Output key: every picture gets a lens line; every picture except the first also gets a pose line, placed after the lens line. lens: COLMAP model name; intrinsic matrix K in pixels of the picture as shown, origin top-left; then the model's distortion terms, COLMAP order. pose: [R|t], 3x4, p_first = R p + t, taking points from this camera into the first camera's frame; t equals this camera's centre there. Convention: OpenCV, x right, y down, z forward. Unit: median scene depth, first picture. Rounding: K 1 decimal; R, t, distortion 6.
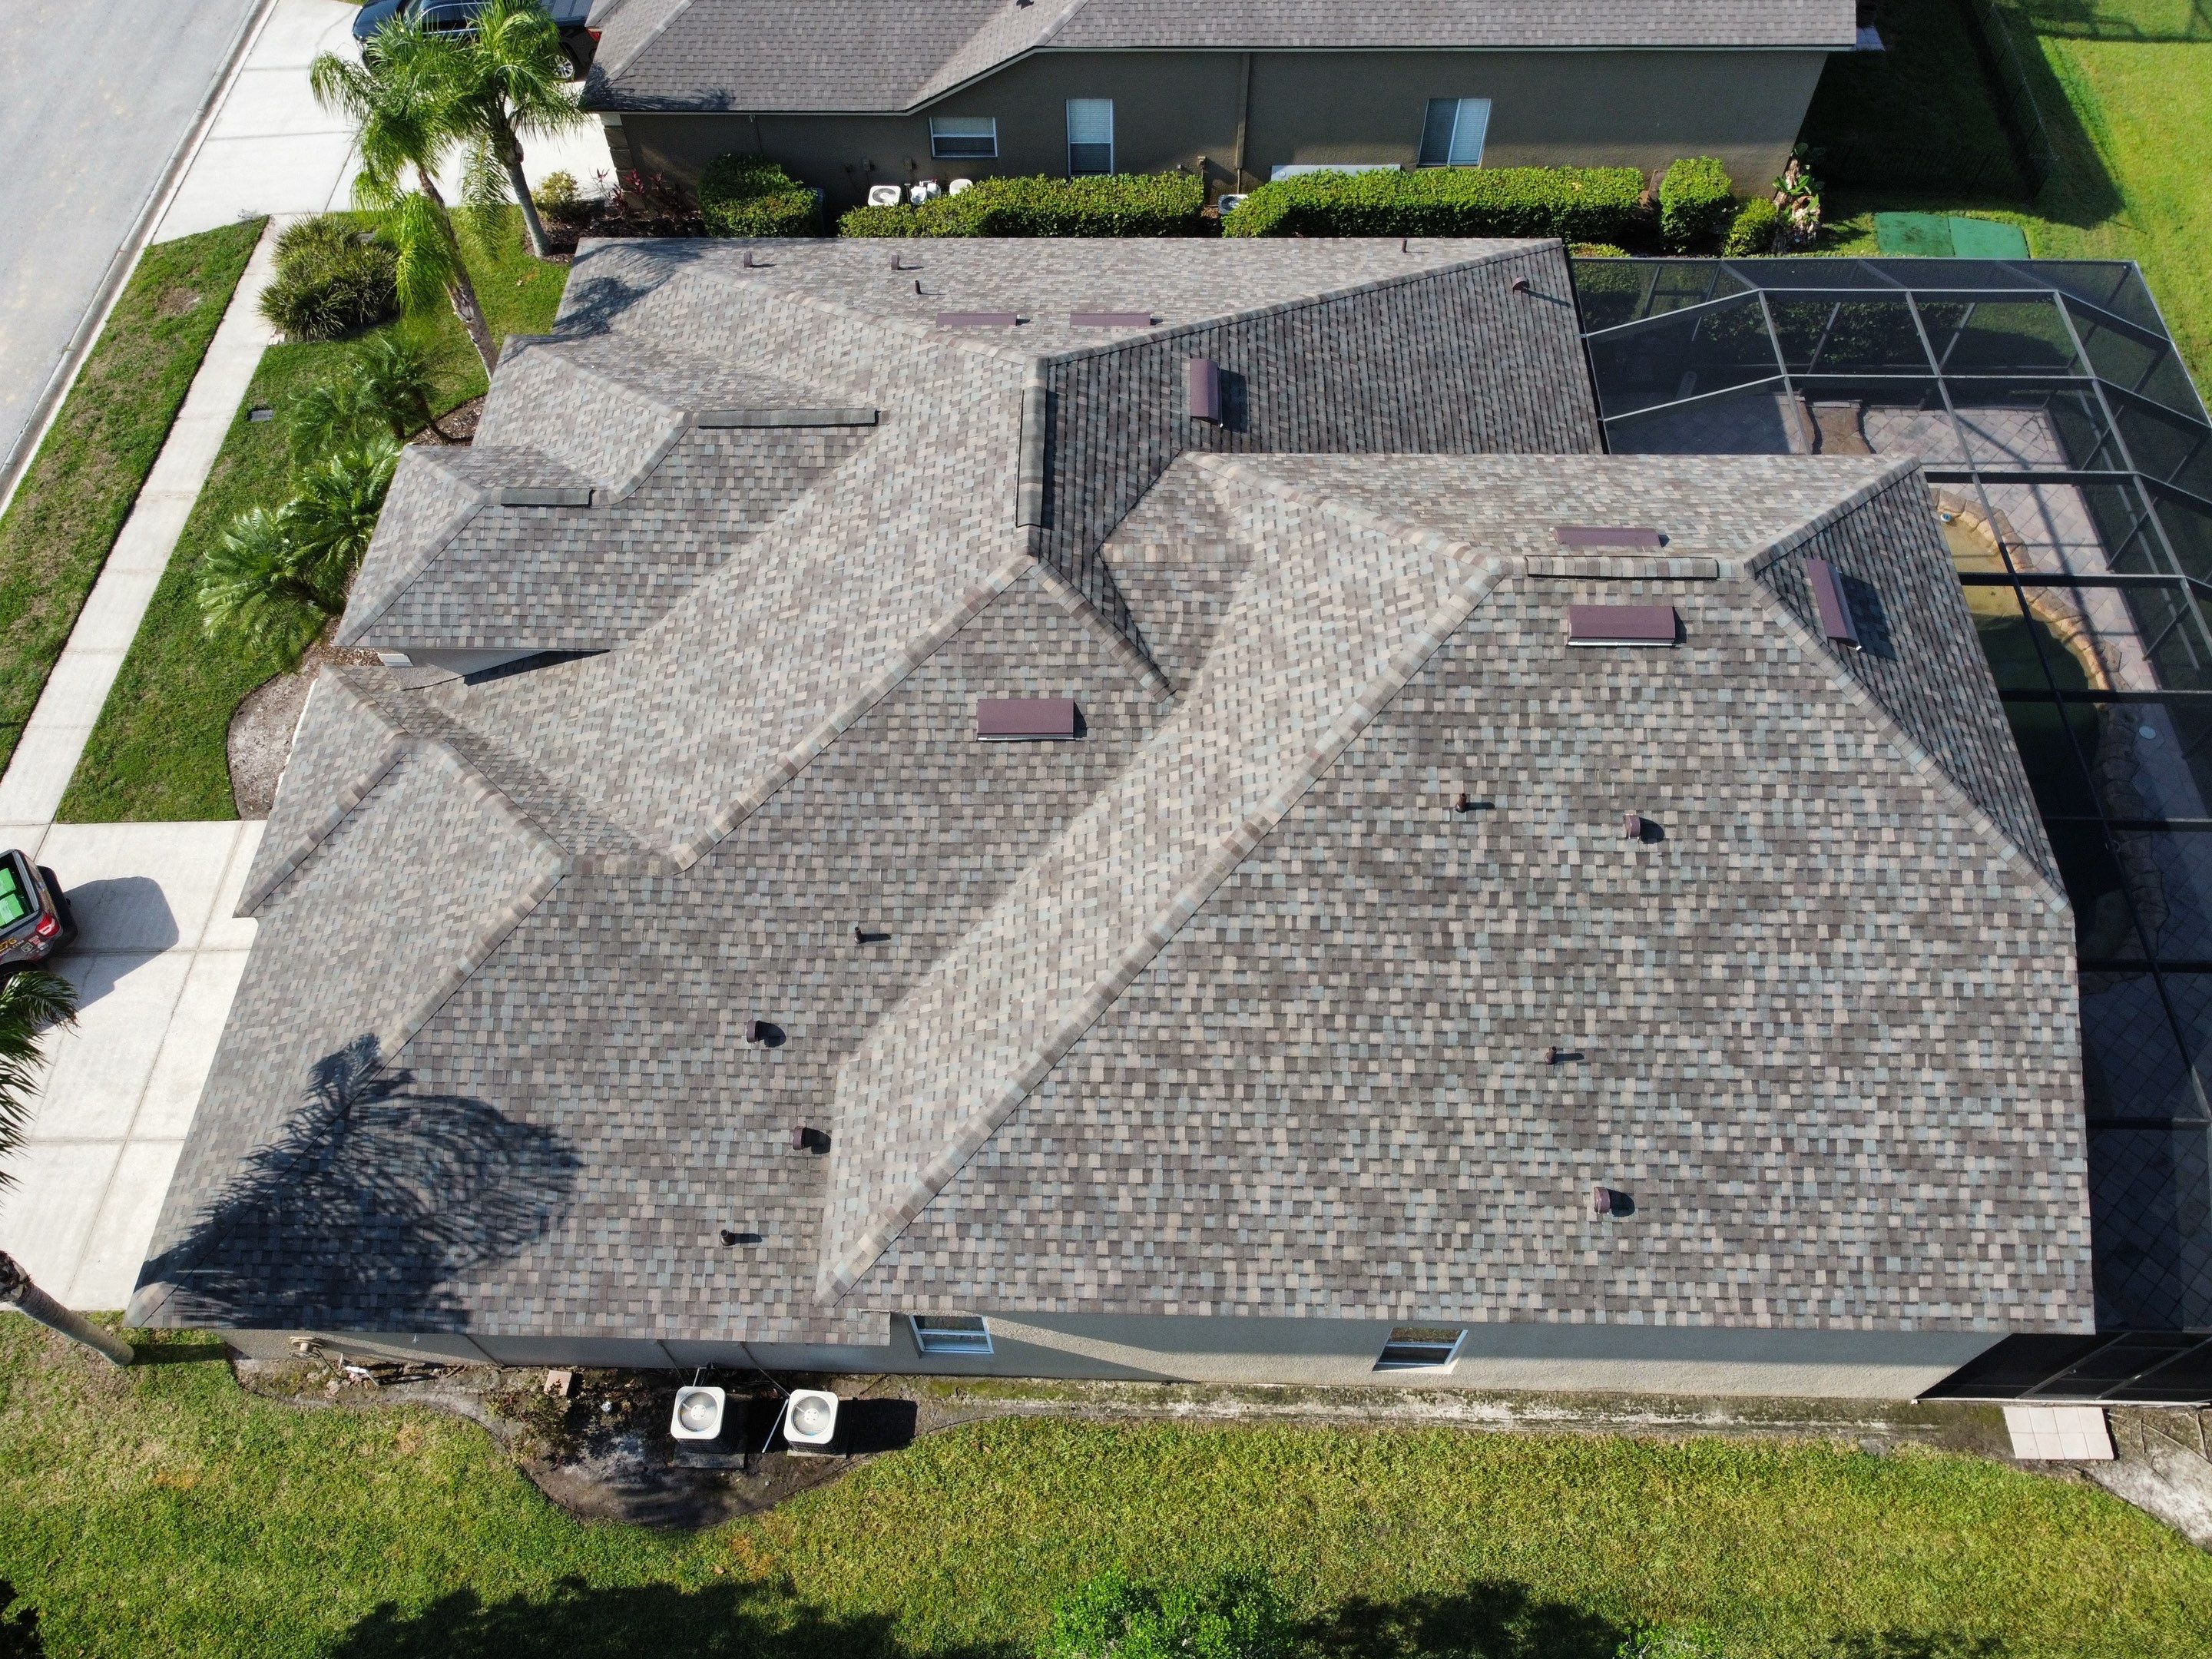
lens RADIAL K [[1674.6, 0, 1075.5], [0, 1674.6, 808.8], [0, 0, 1]] dist [-0.009622, 0.005052]
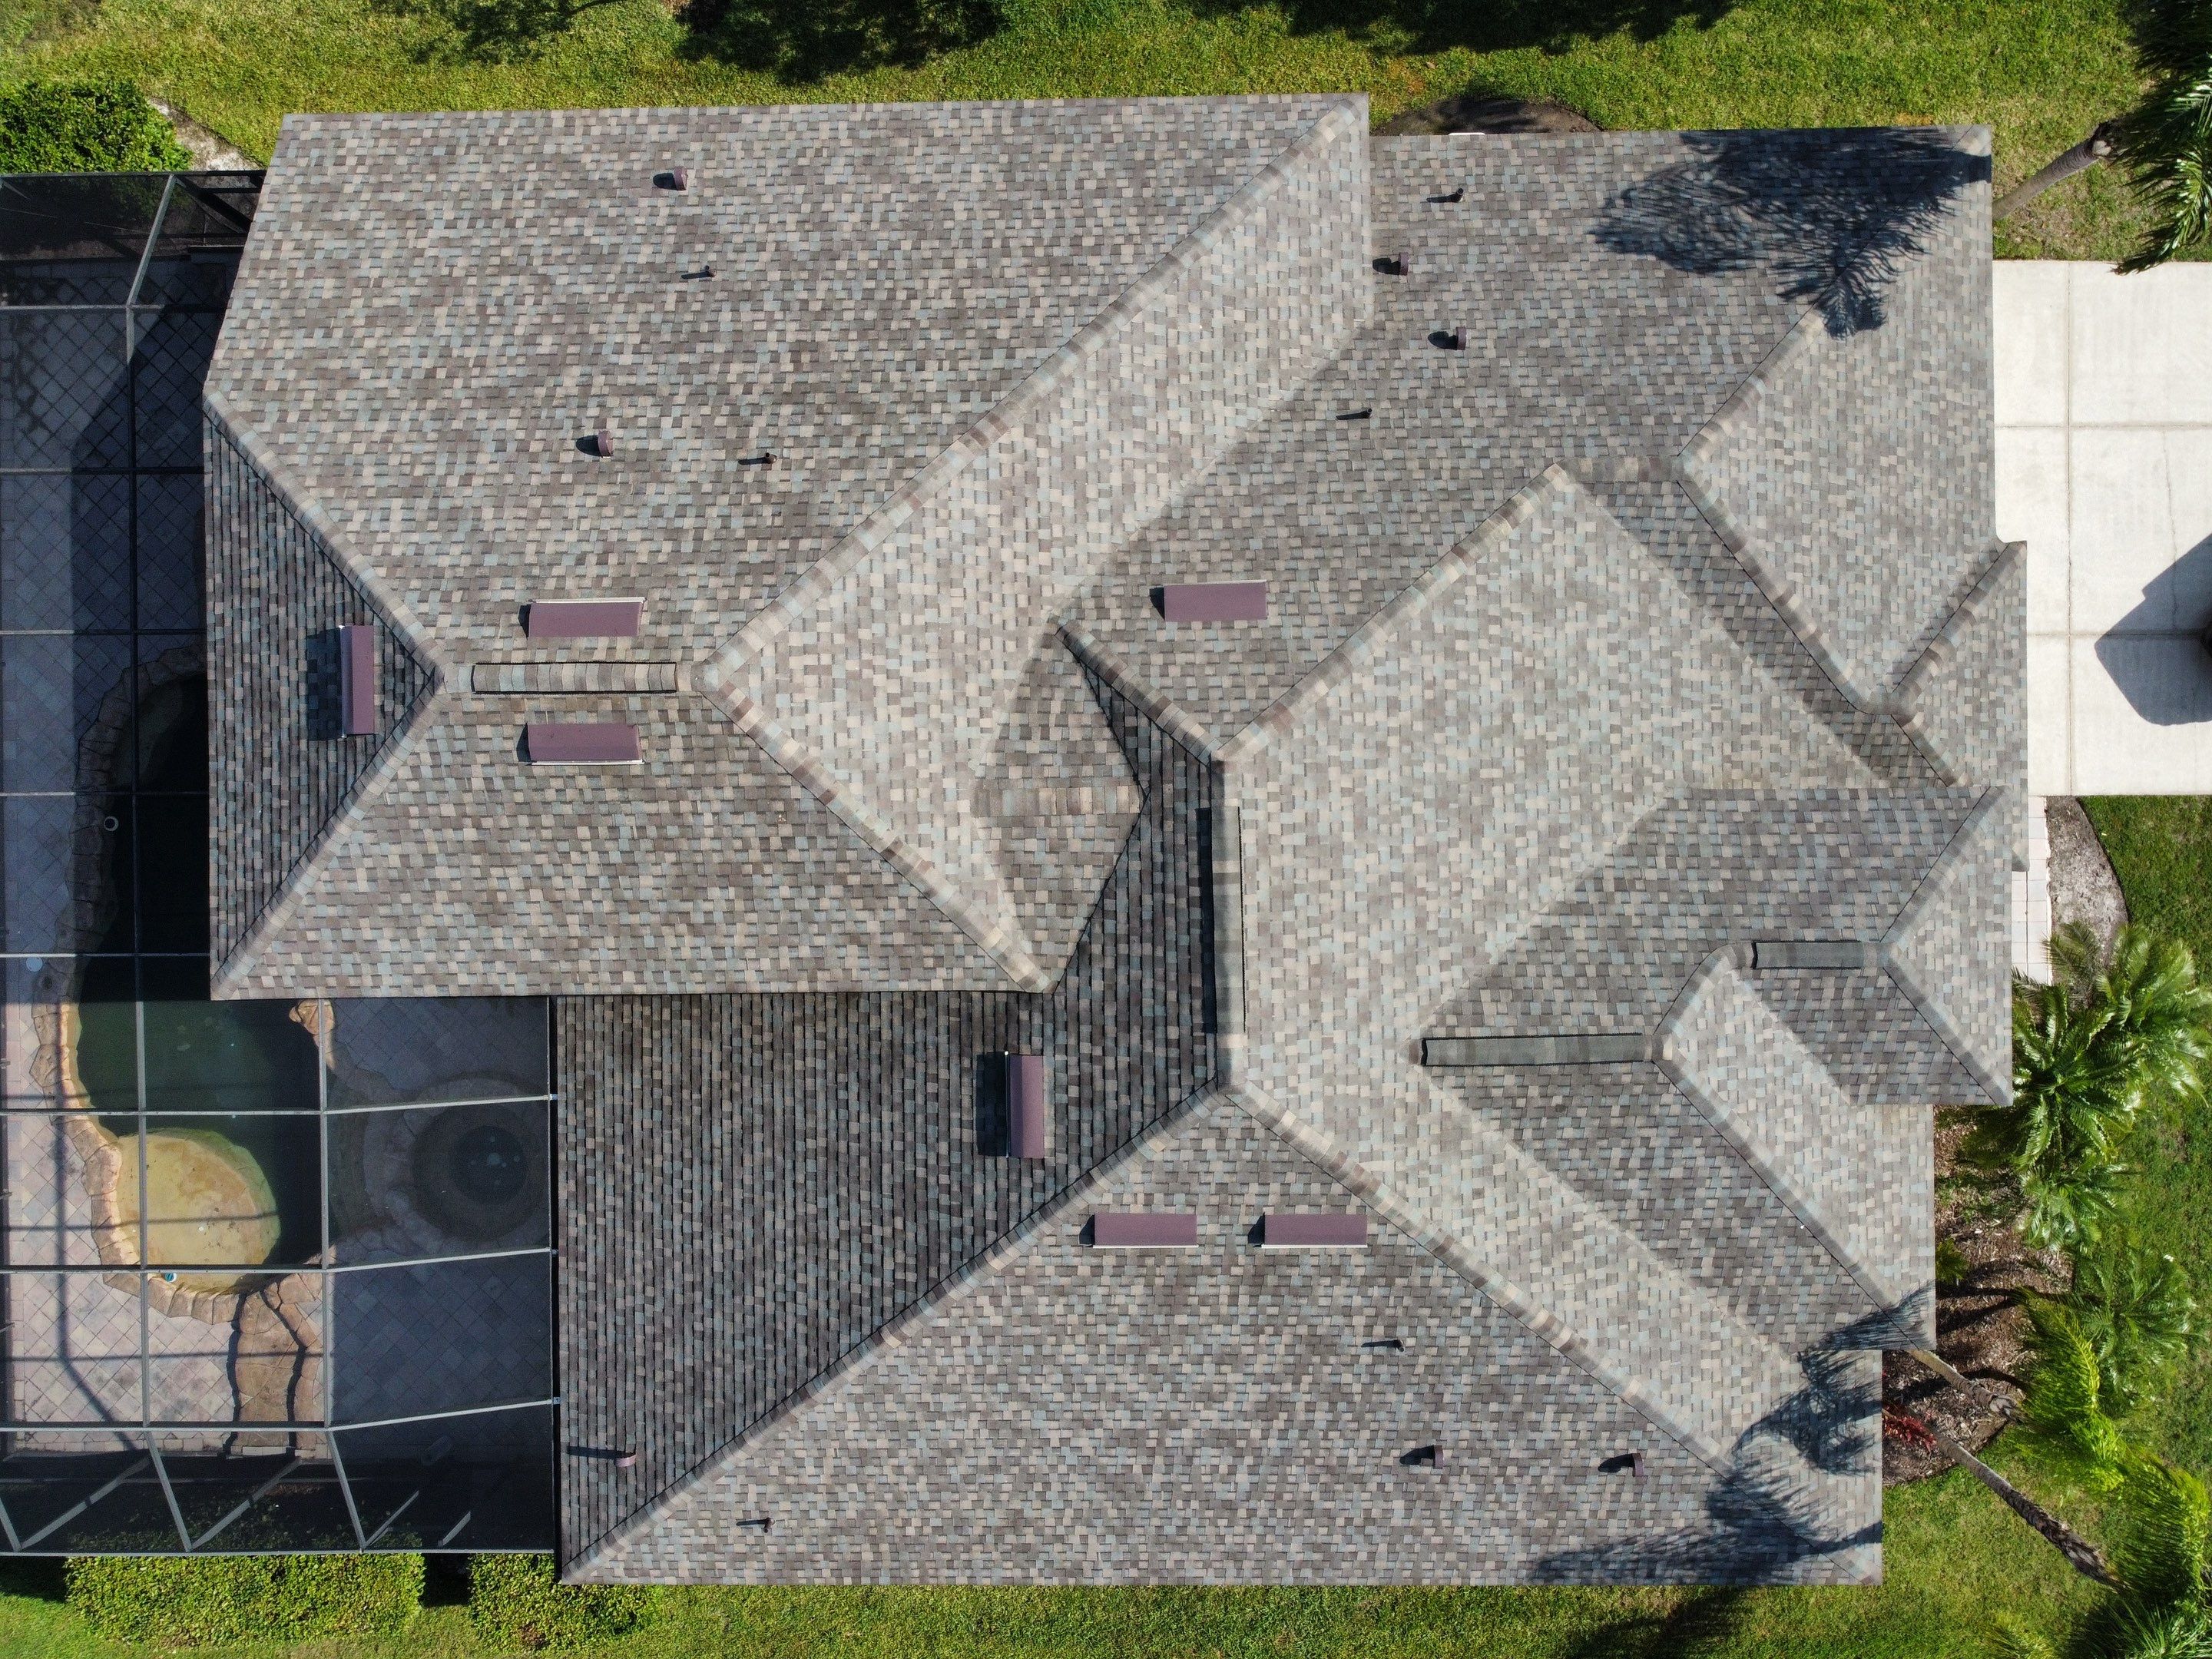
lens RADIAL K [[1667.6, 0, 1076.1], [0, 1667.6, 808.8], [0, 0, 1]] dist [0.007605, -0.019604]
pose [[-0.997959, 0.042422, 0.047723, 0.009201], [-0.009188, -0.835020, 0.550143, -0.680554], [0.063188, 0.548582, 0.833705, 0.276628]]
